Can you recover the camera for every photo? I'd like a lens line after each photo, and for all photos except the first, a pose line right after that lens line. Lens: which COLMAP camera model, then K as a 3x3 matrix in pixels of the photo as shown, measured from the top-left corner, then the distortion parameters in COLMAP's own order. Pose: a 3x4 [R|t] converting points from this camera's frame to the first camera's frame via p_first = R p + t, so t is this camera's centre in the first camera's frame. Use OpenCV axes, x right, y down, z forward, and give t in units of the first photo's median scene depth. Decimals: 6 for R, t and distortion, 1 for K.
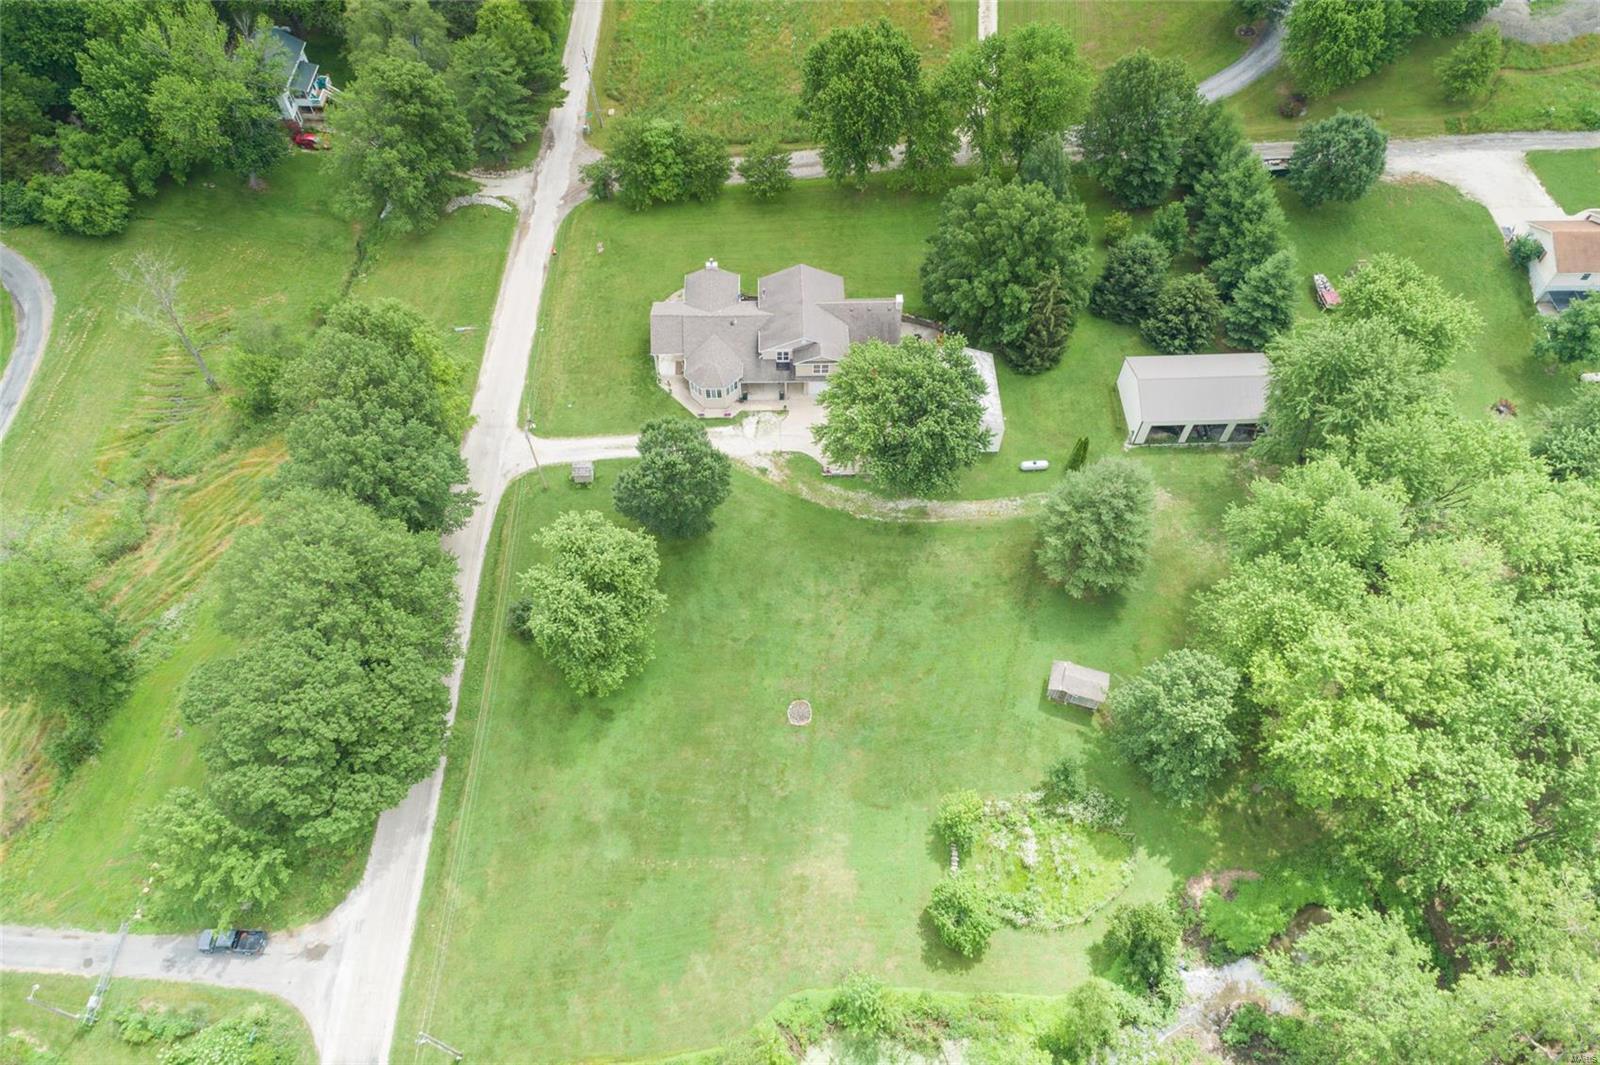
lens RADIAL K [[1030.9, 0, 806.8], [0, 1030.9, 537.7], [0, 0, 1]] dist [0.151879, -0.124707]
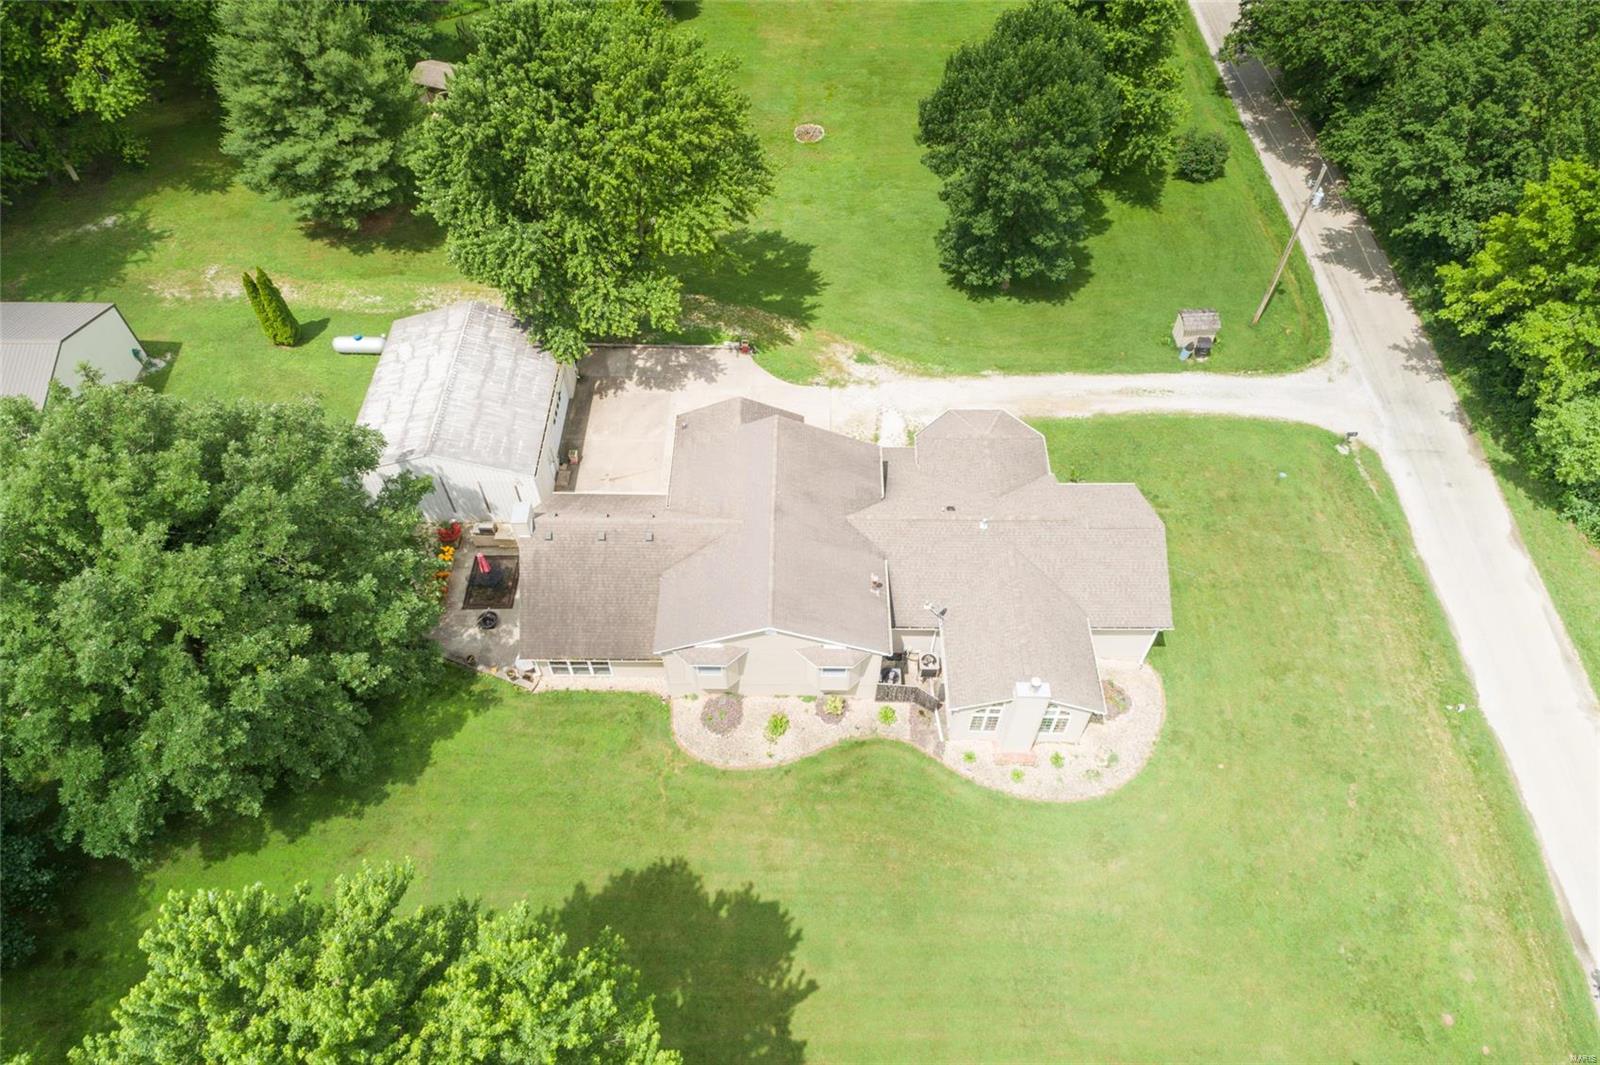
lens RADIAL K [[1030.9, 0, 795.0], [0, 1030.9, 535.6], [0, 0, 1]] dist [0.151879, -0.124707]
pose [[-0.999148, -0.035844, 0.020463, -0.020439], [0.030636, -0.311857, 0.949635, -0.605841], [-0.027657, 0.949453, 0.312689, 0.903985]]
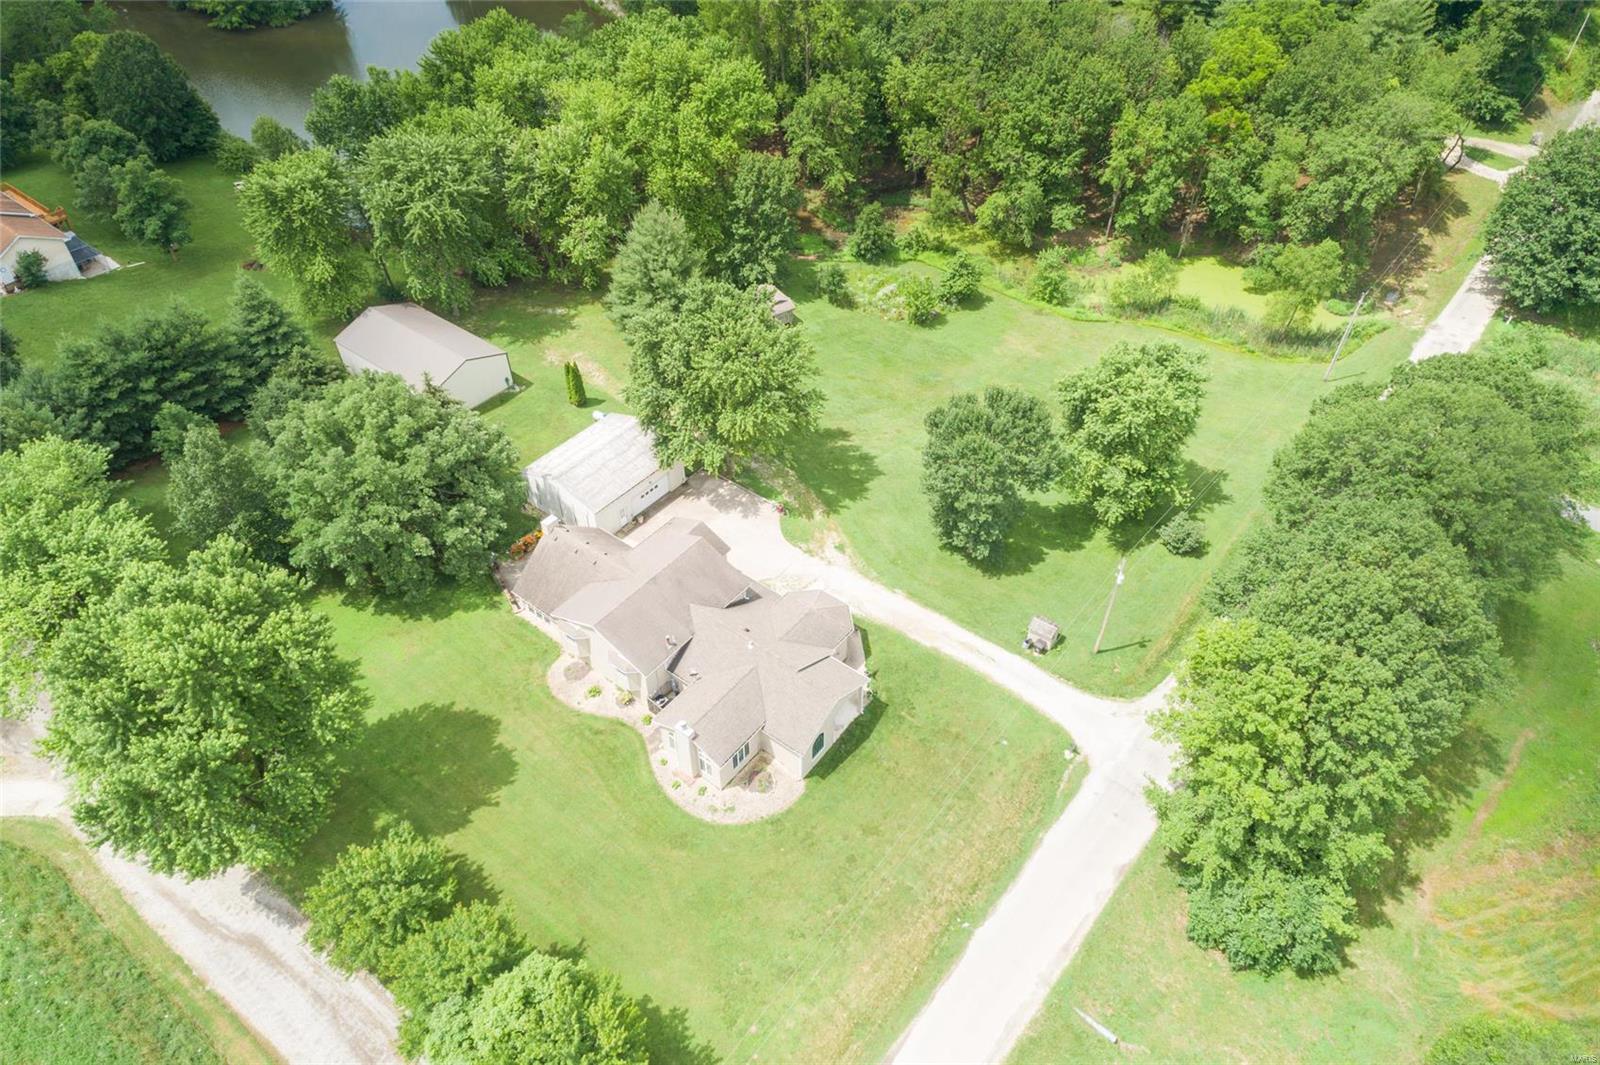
lens RADIAL K [[1030.9, 0, 800.7], [0, 1030.9, 531.7], [0, 0, 1]] dist [0.151879, -0.124707]
pose [[-0.771500, -0.441154, 0.458443, -0.377440], [0.523368, -0.030338, 0.851566, -0.757381], [-0.361764, 0.896918, 0.254292, 0.781570]]
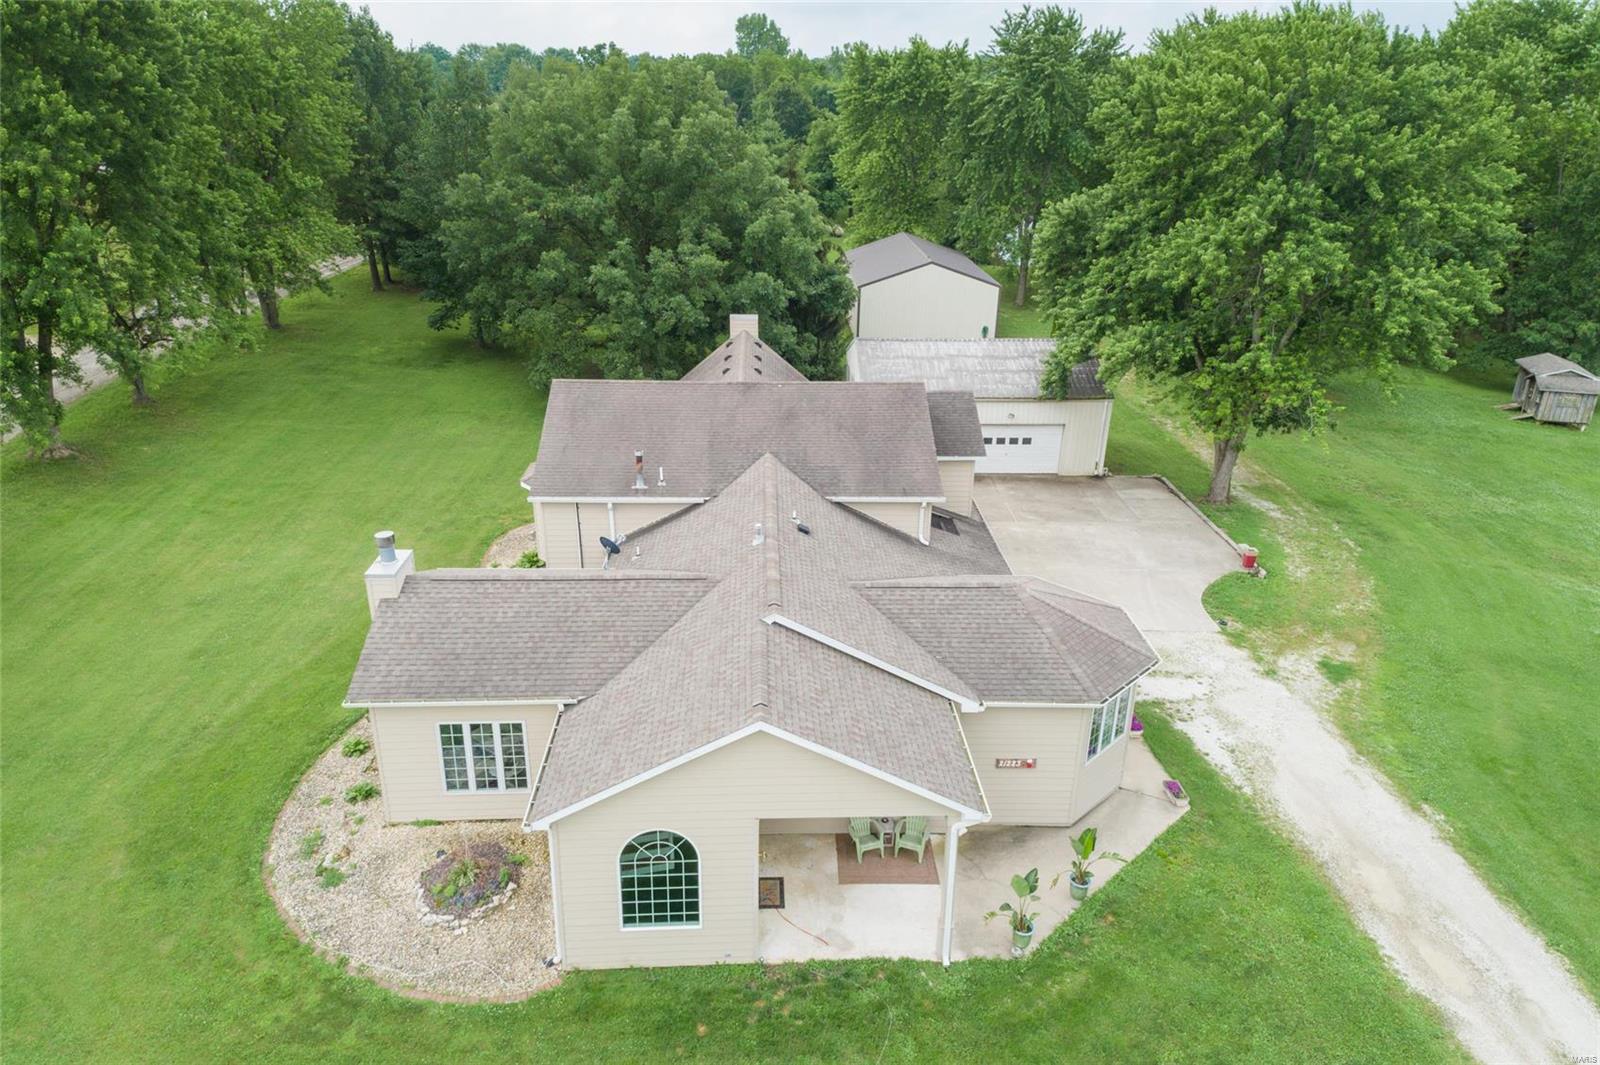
lens RADIAL K [[1030.9, 0, 799.4], [0, 1030.9, 534.0], [0, 0, 1]] dist [0.151879, -0.124707]
pose [[-0.007166, -0.397817, 0.917437, -0.283856], [0.819330, 0.523637, 0.233458, -0.264244], [-0.573277, 0.753357, 0.322191, 0.947969]]
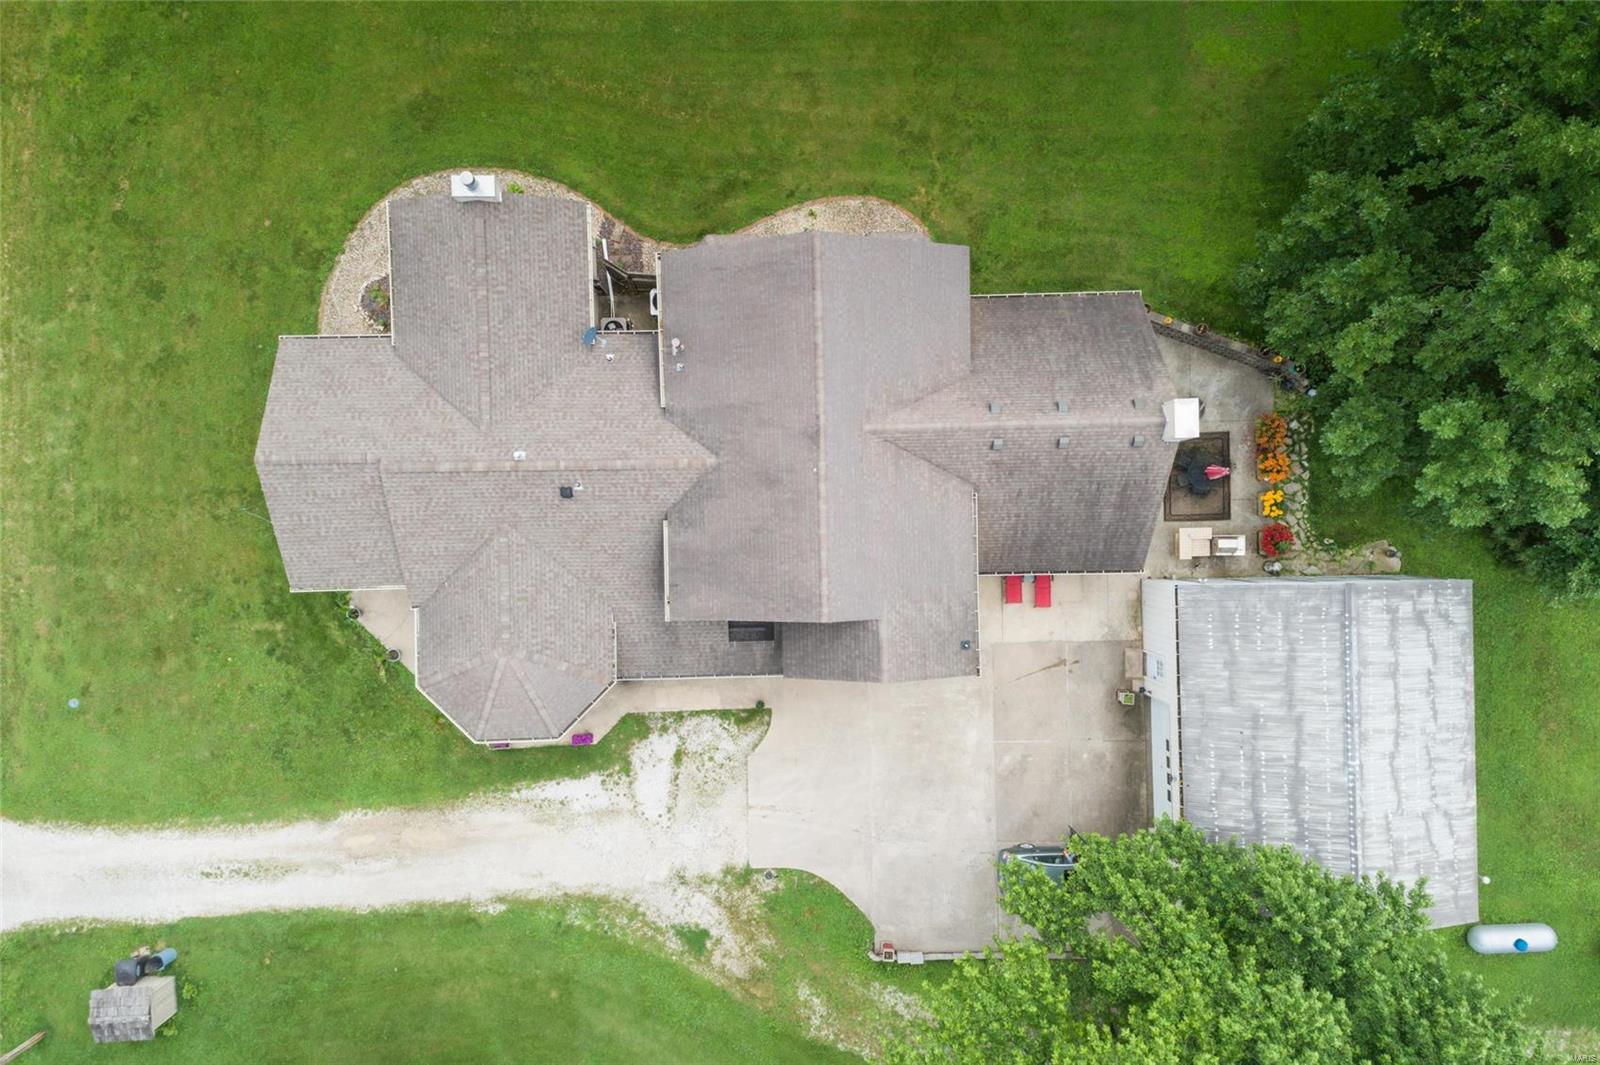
lens RADIAL K [[1030.9, 0, 804.4], [0, 1030.9, 535.0], [0, 0, 1]] dist [0.151879, -0.124707]
pose [[0.999953, 0.008720, 0.004142, -0.009040], [-0.009536, 0.825227, 0.564721, -0.362765], [0.001507, -0.564734, 0.825272, 0.778223]]
